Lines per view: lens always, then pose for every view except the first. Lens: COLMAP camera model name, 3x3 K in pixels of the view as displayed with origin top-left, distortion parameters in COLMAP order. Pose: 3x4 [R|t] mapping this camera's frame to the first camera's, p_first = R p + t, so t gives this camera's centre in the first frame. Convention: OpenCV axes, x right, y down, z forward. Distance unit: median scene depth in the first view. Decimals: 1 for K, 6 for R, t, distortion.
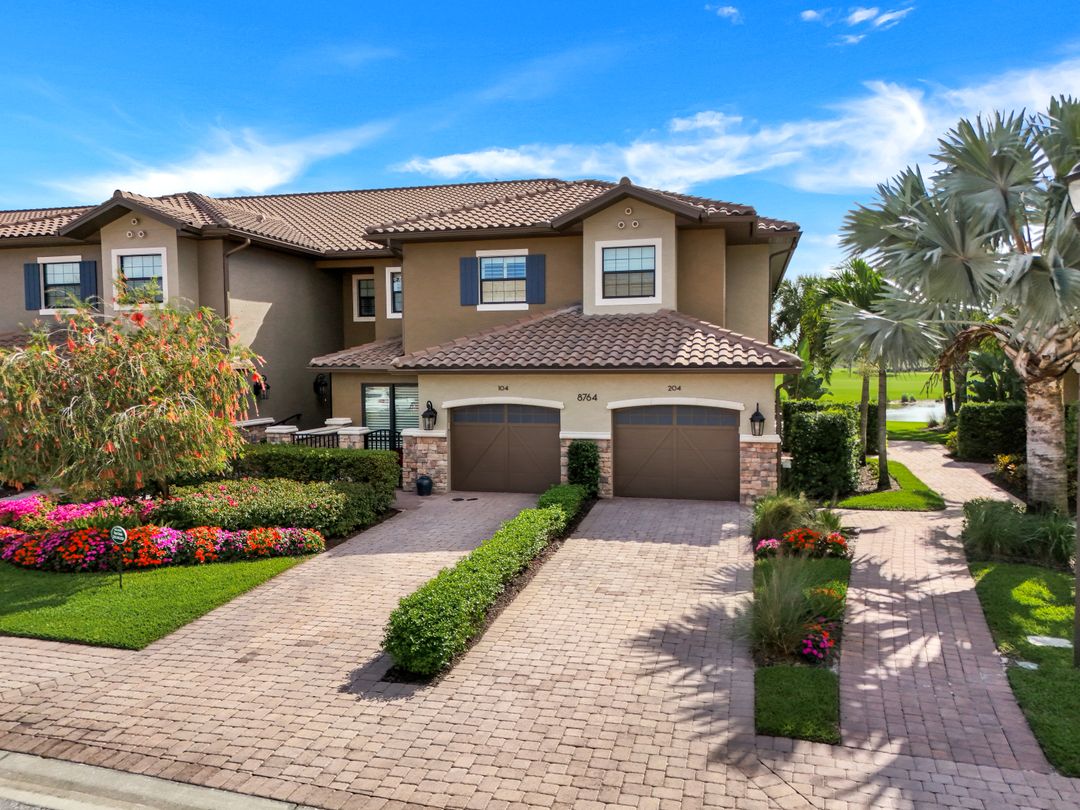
lens RADIAL K [[800.5, 0, 541.1], [0, 800.5, 398.6], [0, 0, 1]] dist [0.087284, -0.096159]
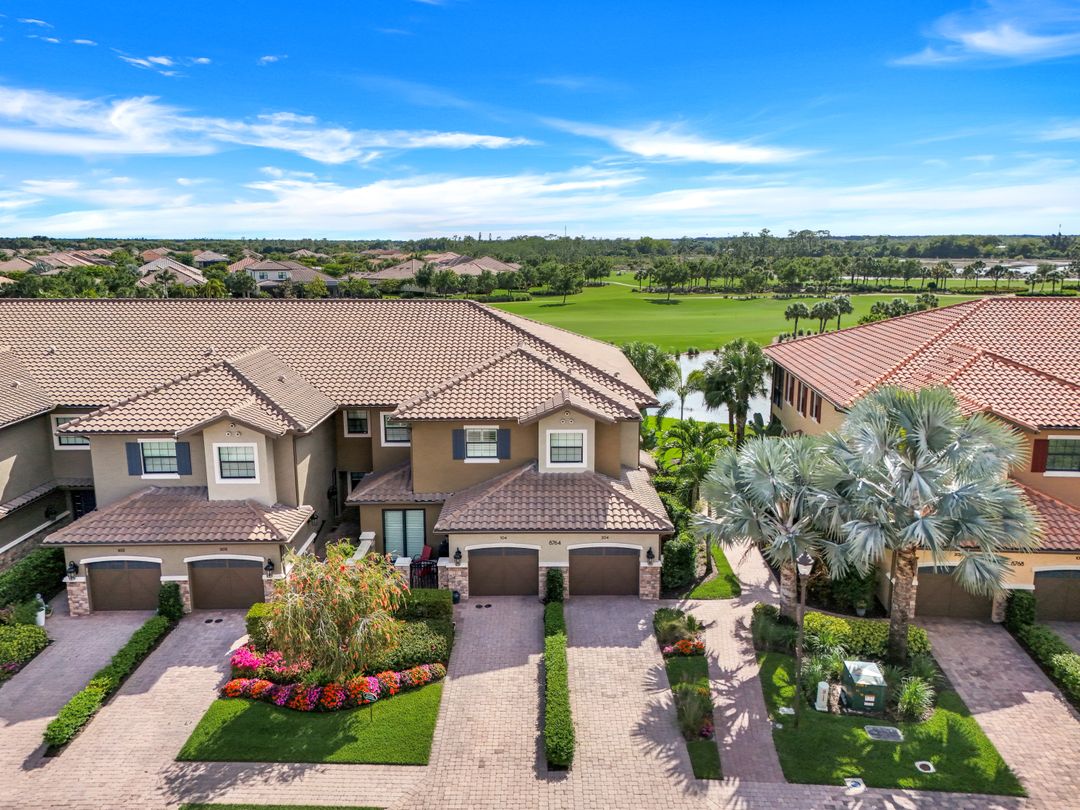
lens RADIAL K [[800.5, 0, 541.1], [0, 800.5, 398.6], [0, 0, 1]] dist [0.087284, -0.096159]
pose [[0.968647, -0.043766, 0.244554, -0.361440], [0.007850, 0.989261, 0.145948, -0.534947], [-0.248315, -0.139452, 0.958589, -0.573932]]
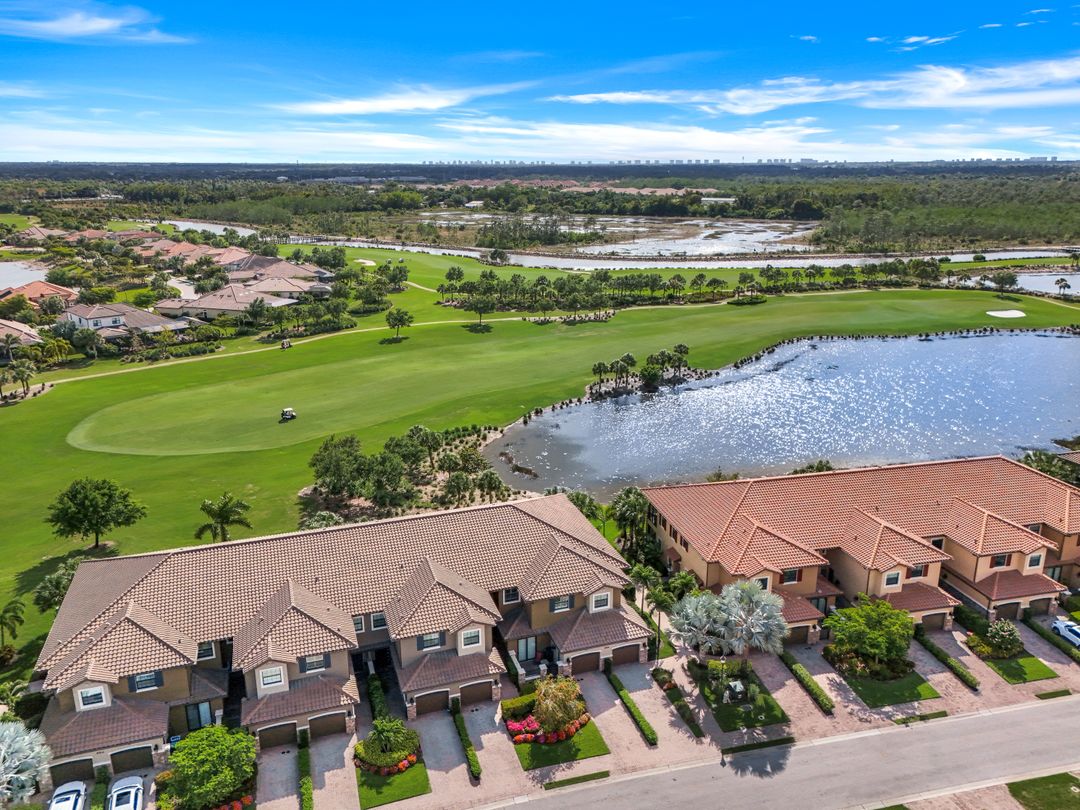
lens RADIAL K [[800.5, 0, 541.1], [0, 800.5, 398.6], [0, 0, 1]] dist [0.087284, -0.096159]
pose [[0.840049, -0.148095, 0.521906, -2.042903], [0.022882, 0.970835, 0.238653, -2.081733], [-0.542028, -0.188538, 0.818938, -1.806086]]
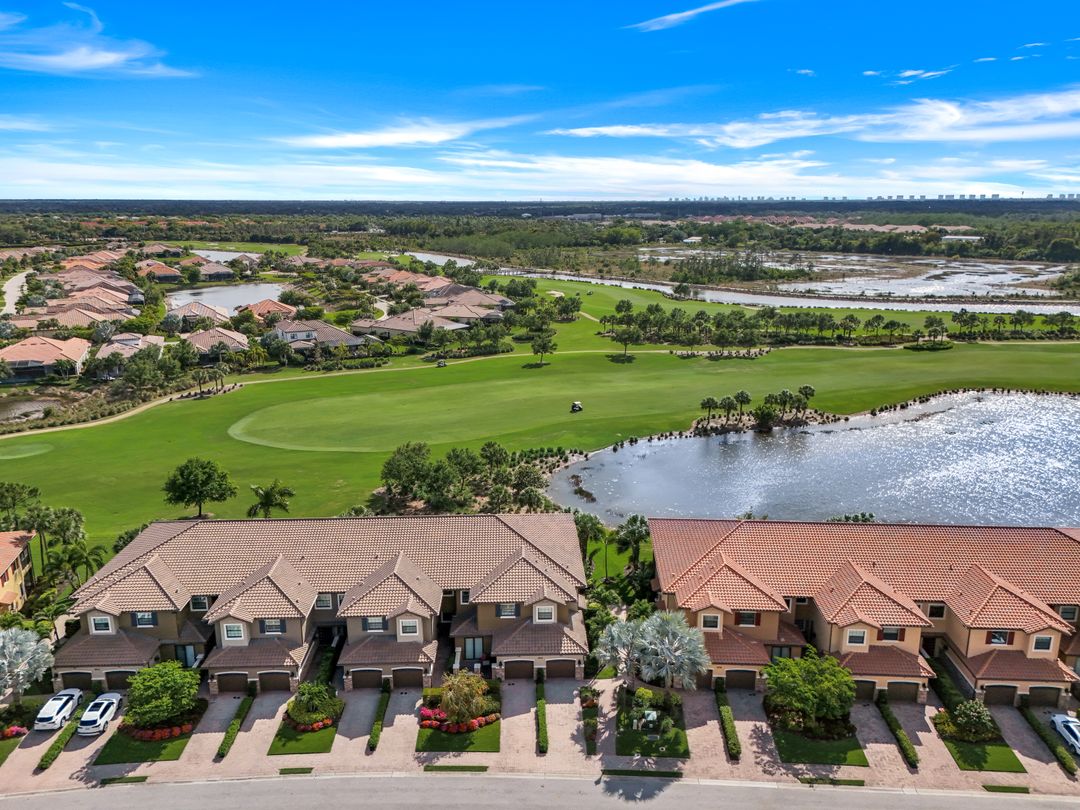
lens RADIAL K [[795.2, 0, 540.0], [0, 795.2, 405.0], [0, 0, 1]] dist [0.080229, -0.088042]
pose [[0.961043, -0.064199, 0.268840, -0.938749], [0.008994, 0.979400, 0.201730, -2.041949], [-0.276252, -0.191453, 0.941823, -2.562699]]
